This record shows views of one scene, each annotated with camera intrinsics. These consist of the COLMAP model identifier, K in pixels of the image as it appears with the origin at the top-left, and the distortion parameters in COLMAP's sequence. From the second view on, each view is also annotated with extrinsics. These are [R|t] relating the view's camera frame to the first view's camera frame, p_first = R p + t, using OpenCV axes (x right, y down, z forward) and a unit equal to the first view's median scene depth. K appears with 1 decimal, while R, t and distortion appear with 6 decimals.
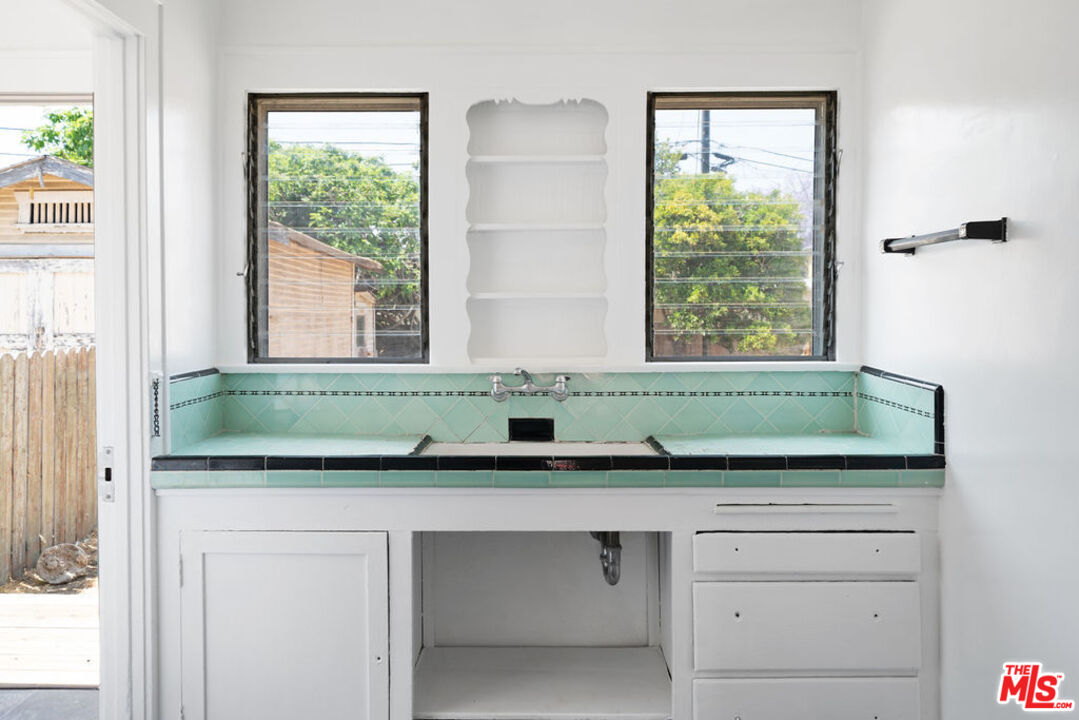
lens RADIAL K [[797.8, 0, 541.6], [0, 797.8, 321.3], [0, 0, 1]] dist [-0.013337, 0.003300]
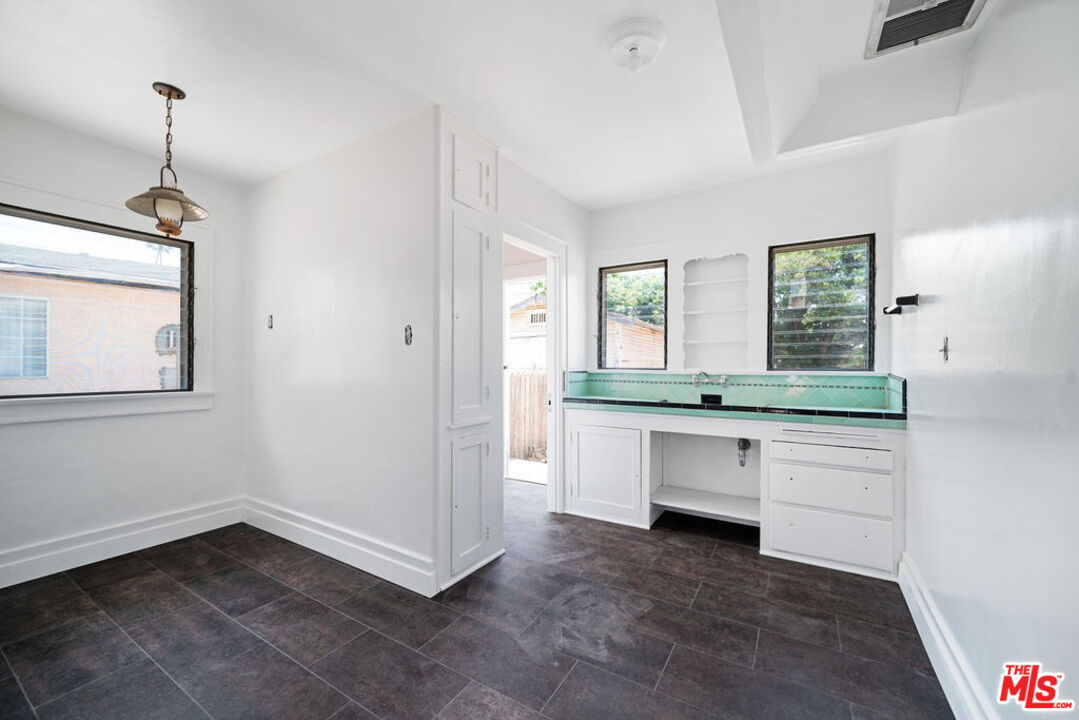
lens RADIAL K [[425.9, 0, 539.5], [0, 425.9, 360.0], [0, 0, 1]] dist [-0.066991, 0.000000]
pose [[0.848979, -0.005877, -0.528394, 0.206247], [-0.003628, 0.999850, -0.016951, 0.043732], [0.528414, 0.016308, 0.848830, -0.294043]]
